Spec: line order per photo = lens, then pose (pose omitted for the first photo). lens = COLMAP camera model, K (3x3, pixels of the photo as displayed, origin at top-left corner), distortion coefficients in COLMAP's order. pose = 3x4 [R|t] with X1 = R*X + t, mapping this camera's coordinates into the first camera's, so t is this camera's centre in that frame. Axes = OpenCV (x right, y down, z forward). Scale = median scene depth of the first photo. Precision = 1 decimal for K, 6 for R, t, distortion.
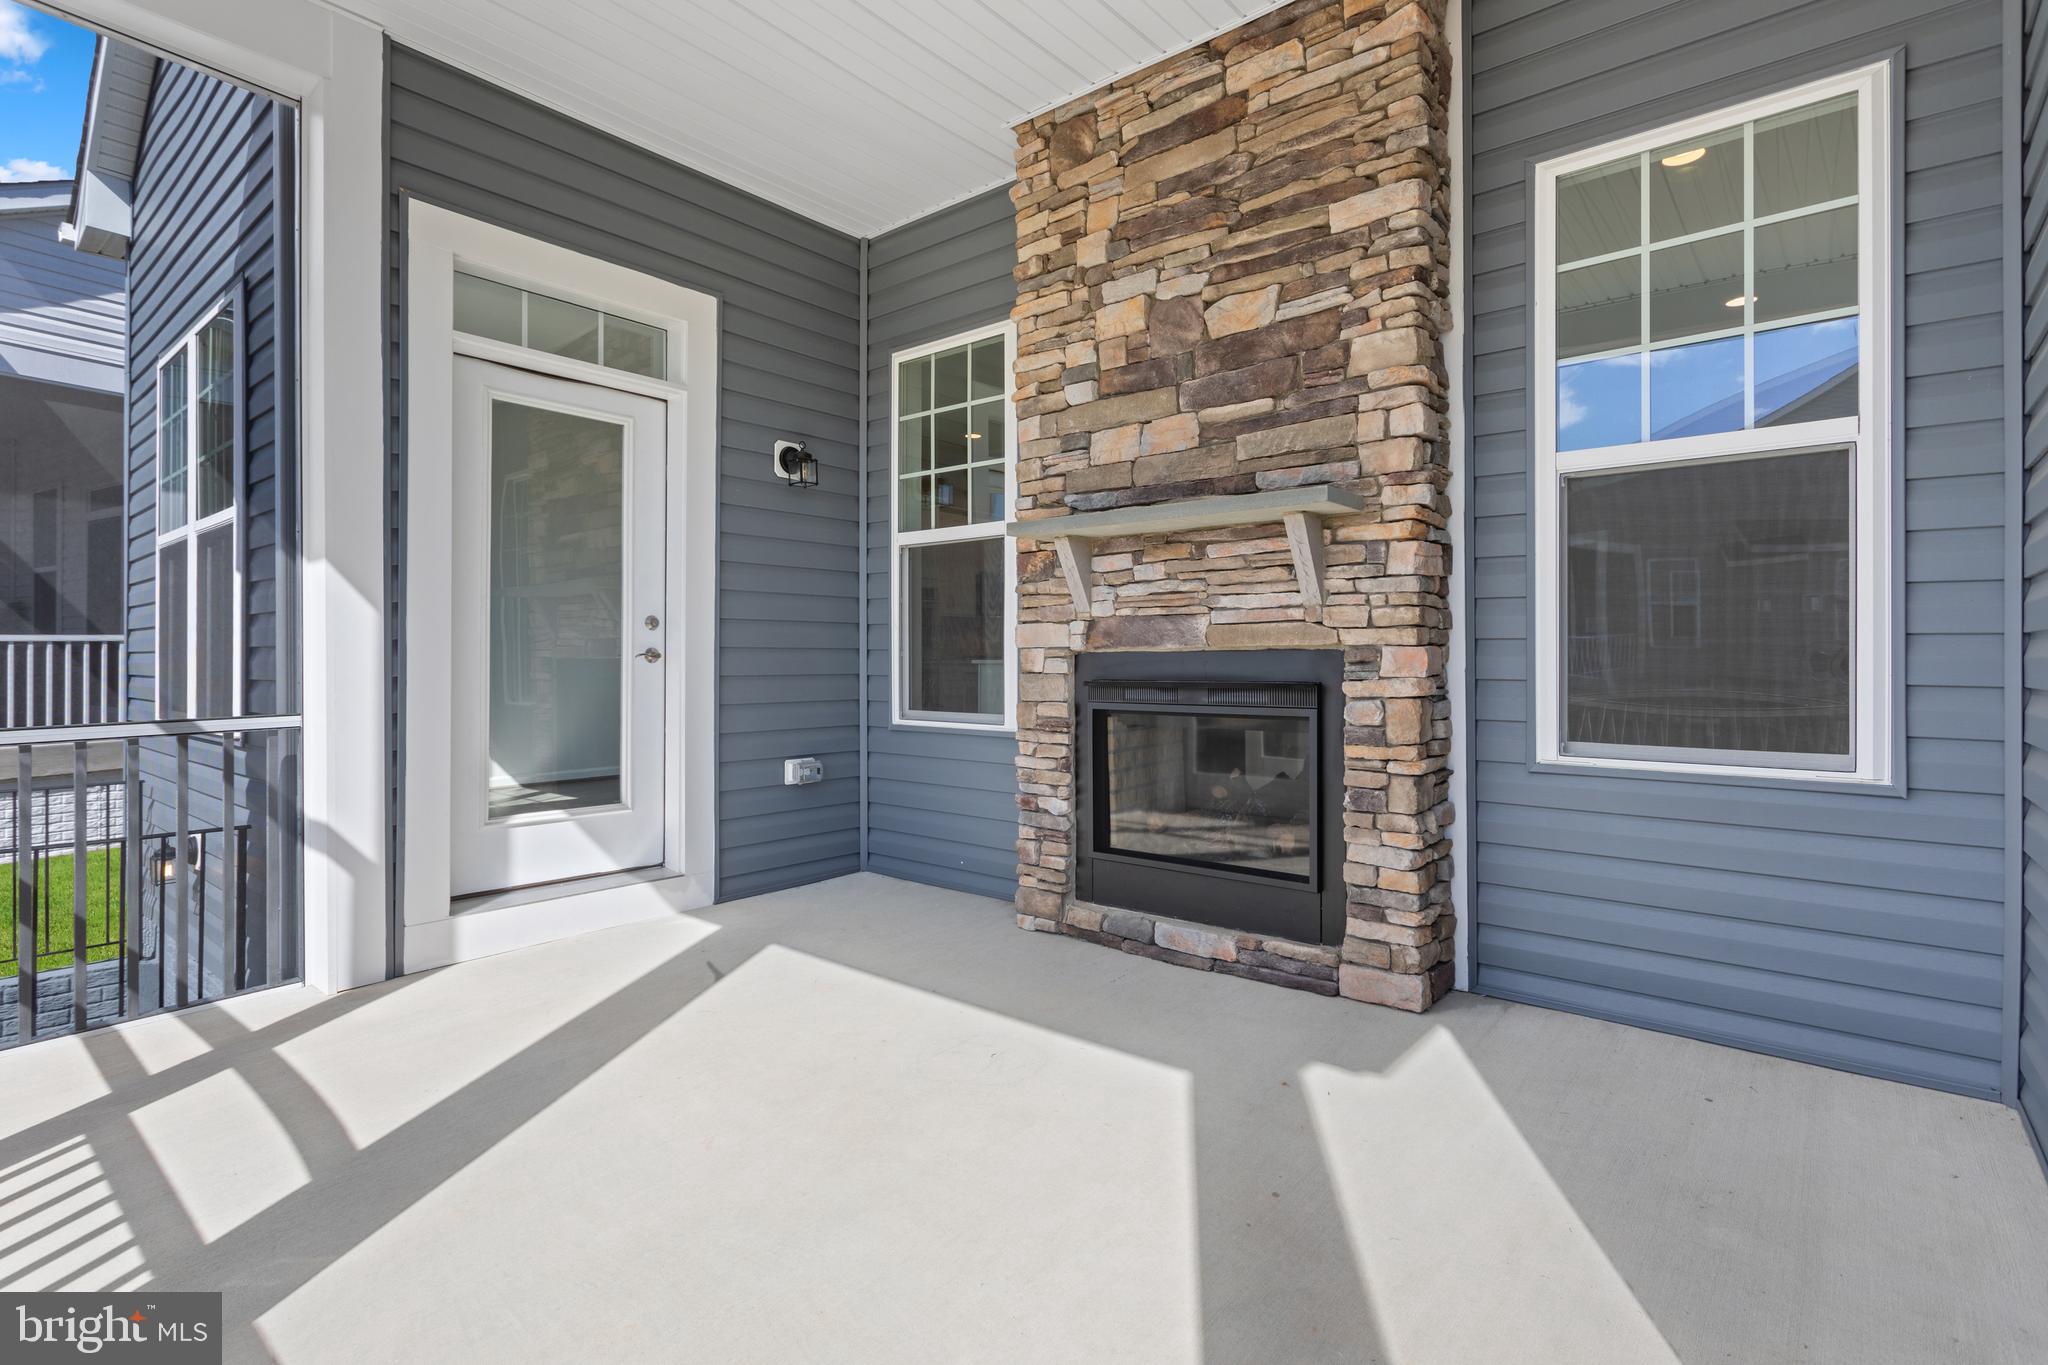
lens RADIAL K [[968.9, 0, 1019.0], [0, 968.9, 667.4], [0, 0, 1]] dist [0.000229, 0.000894]
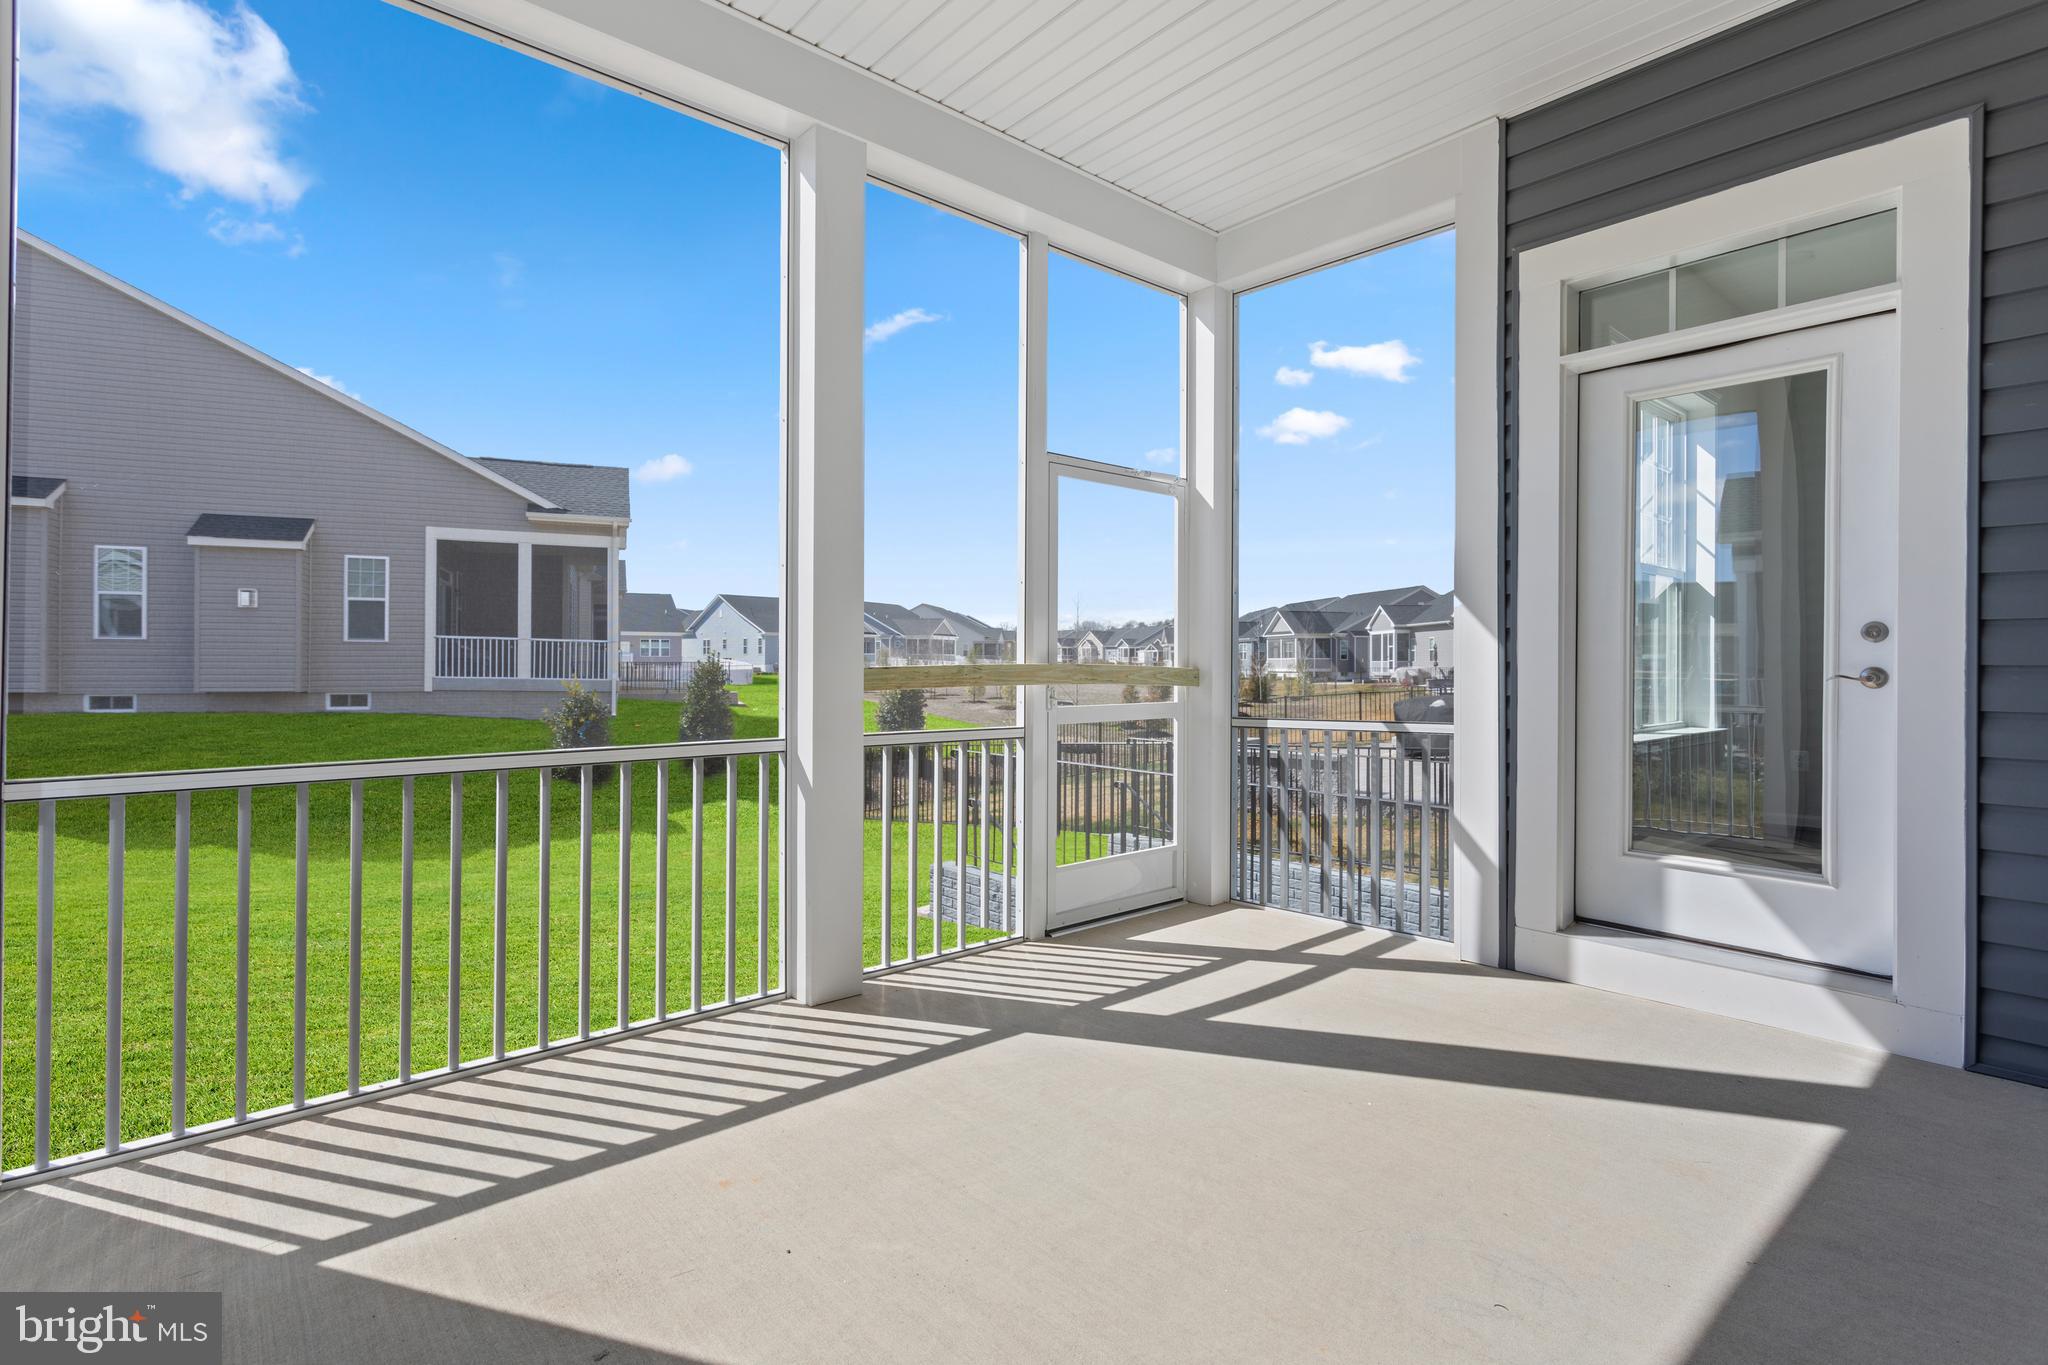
lens RADIAL K [[968.9, 0, 1019.0], [0, 968.9, 667.4], [0, 0, 1]] dist [0.000229, 0.000894]
pose [[-0.149499, 0.001958, -0.988760, 0.523383], [-0.010017, 0.999944, 0.003495, -0.020524], [0.988711, 0.010427, -0.149471, 0.614346]]
